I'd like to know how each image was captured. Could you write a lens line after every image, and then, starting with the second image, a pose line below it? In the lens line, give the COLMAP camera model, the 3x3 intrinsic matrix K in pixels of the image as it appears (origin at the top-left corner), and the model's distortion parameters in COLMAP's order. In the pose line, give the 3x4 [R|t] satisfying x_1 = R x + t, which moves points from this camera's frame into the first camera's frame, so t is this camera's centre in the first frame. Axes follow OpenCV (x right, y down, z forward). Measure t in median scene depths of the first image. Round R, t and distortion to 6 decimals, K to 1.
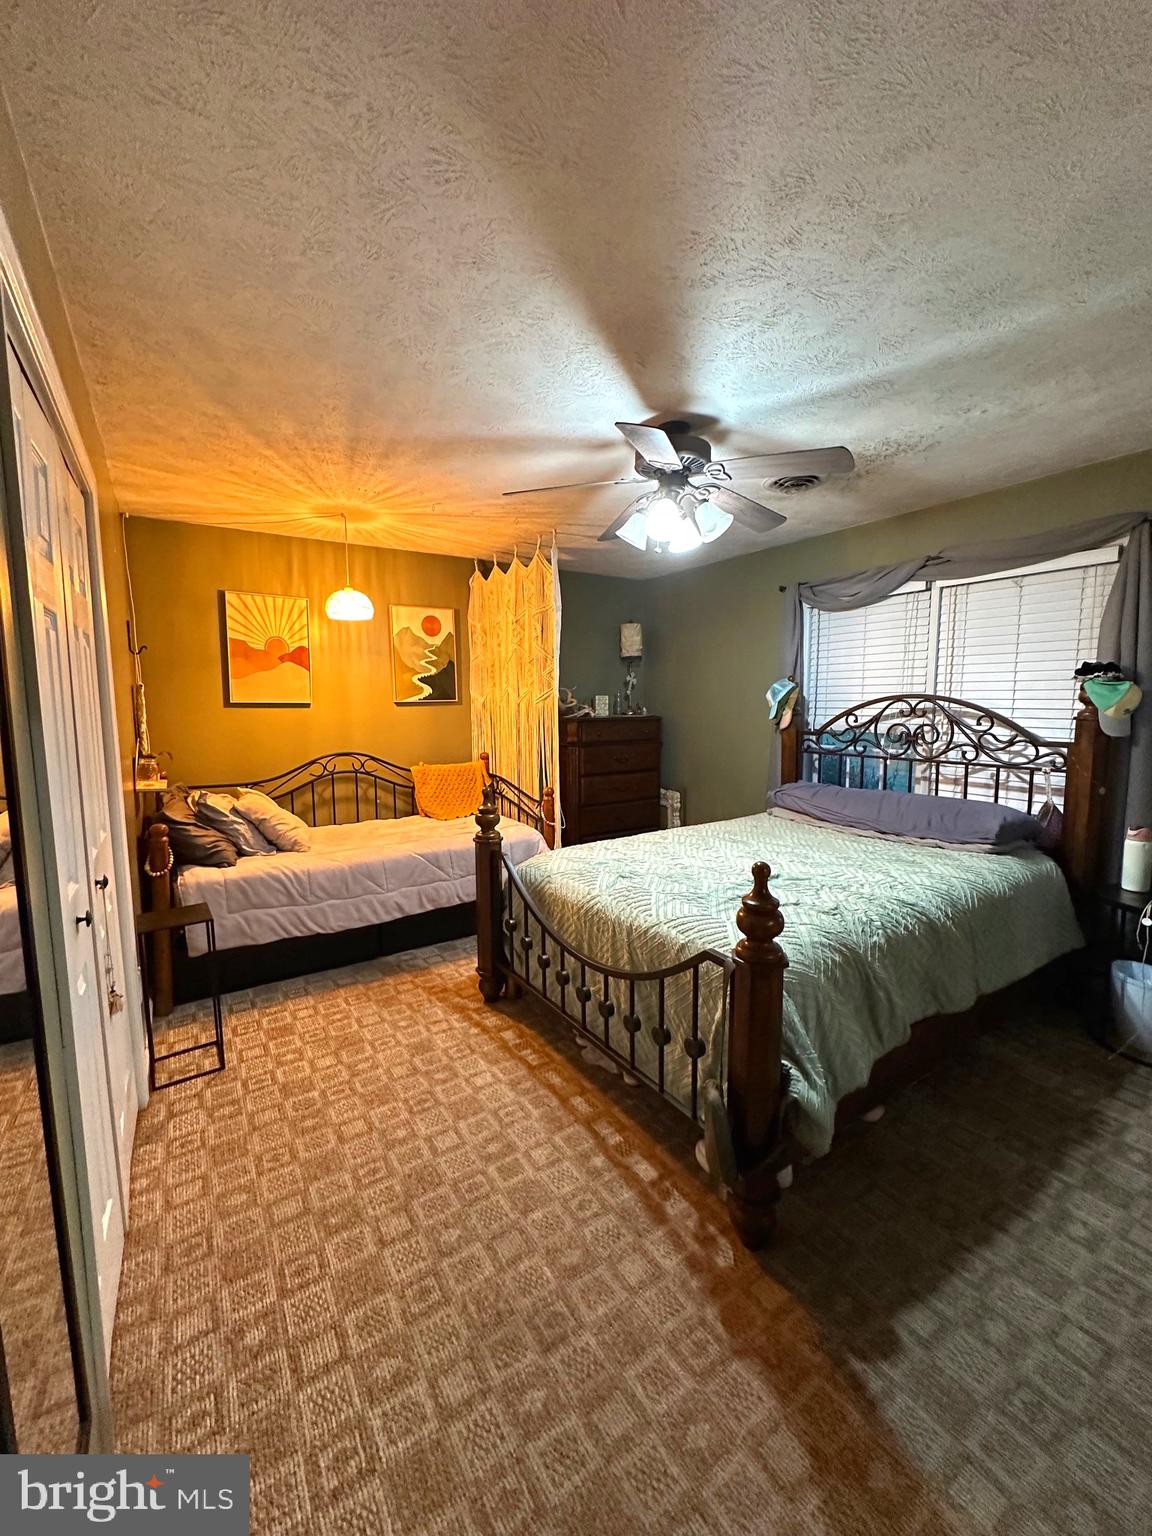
lens RADIAL K [[609.3, 0, 577.6], [0, 609.3, 767.4], [0, 0, 1]] dist [-0.003444, 0.001002]
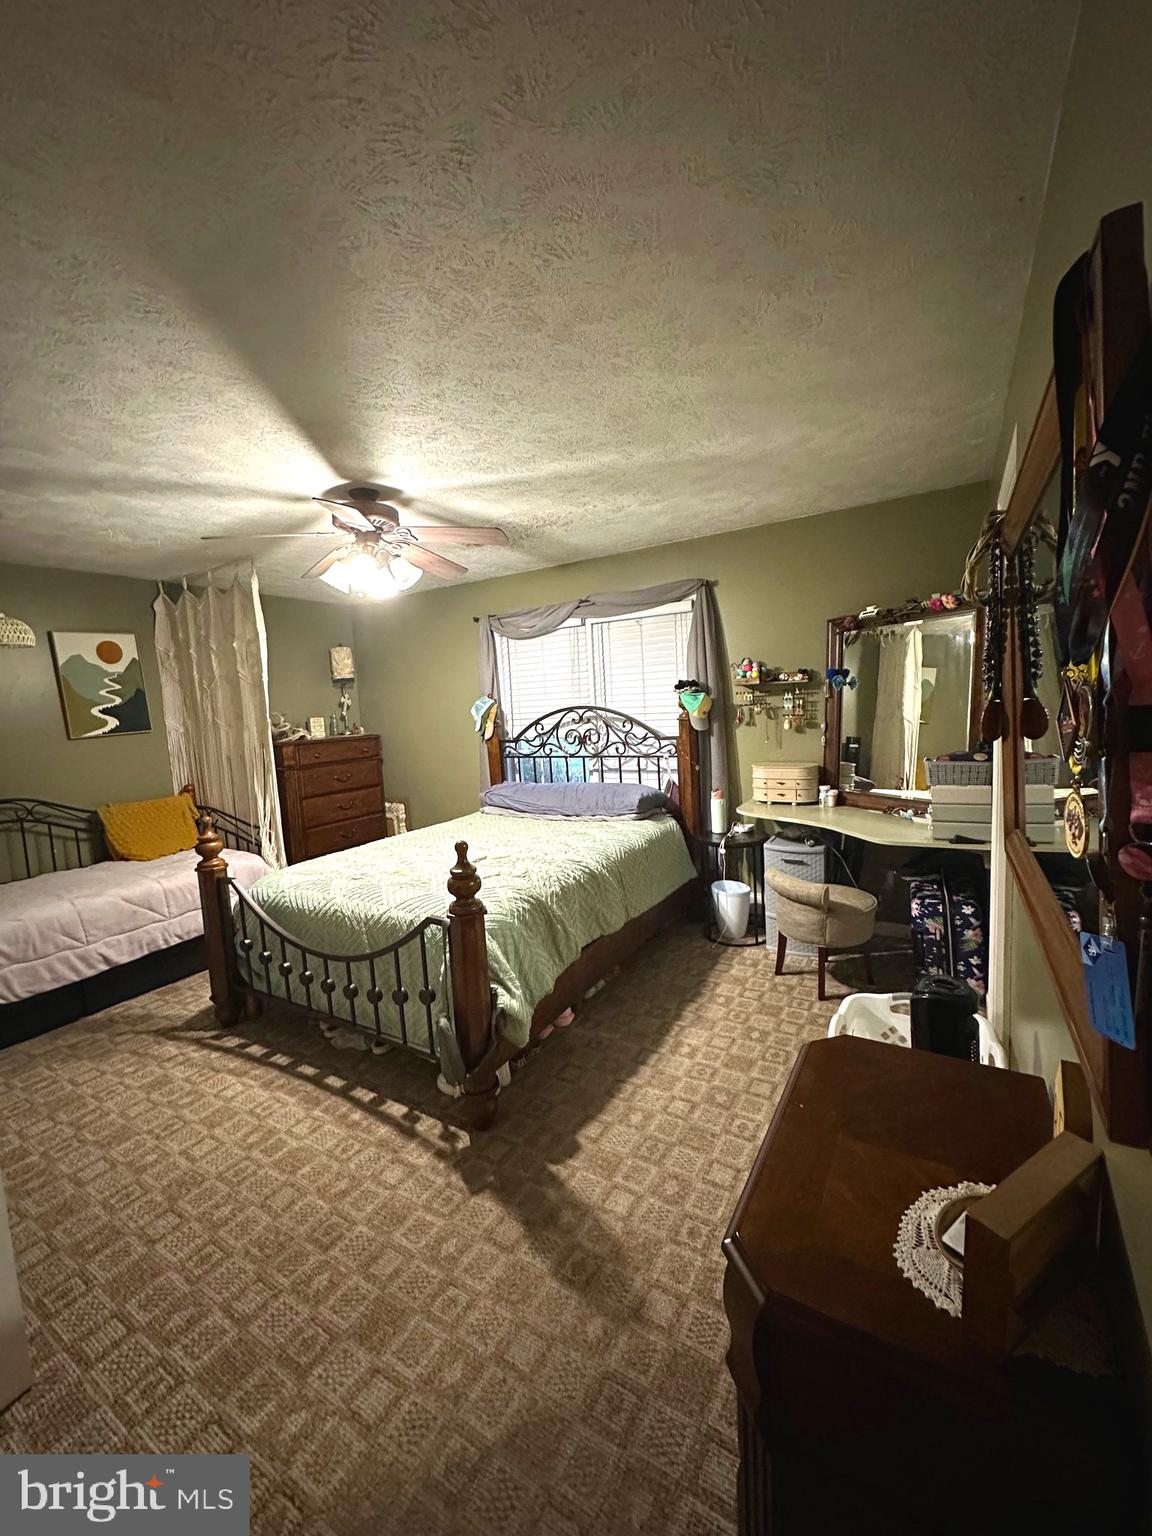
lens RADIAL K [[609.3, 0, 577.6], [0, 609.3, 767.4], [0, 0, 1]] dist [-0.003444, 0.001002]
pose [[0.900287, -0.086176, 0.426681, -0.020180], [0.094416, 0.995531, 0.001851, 0.009220], [-0.424934, 0.038619, 0.904400, -0.230315]]
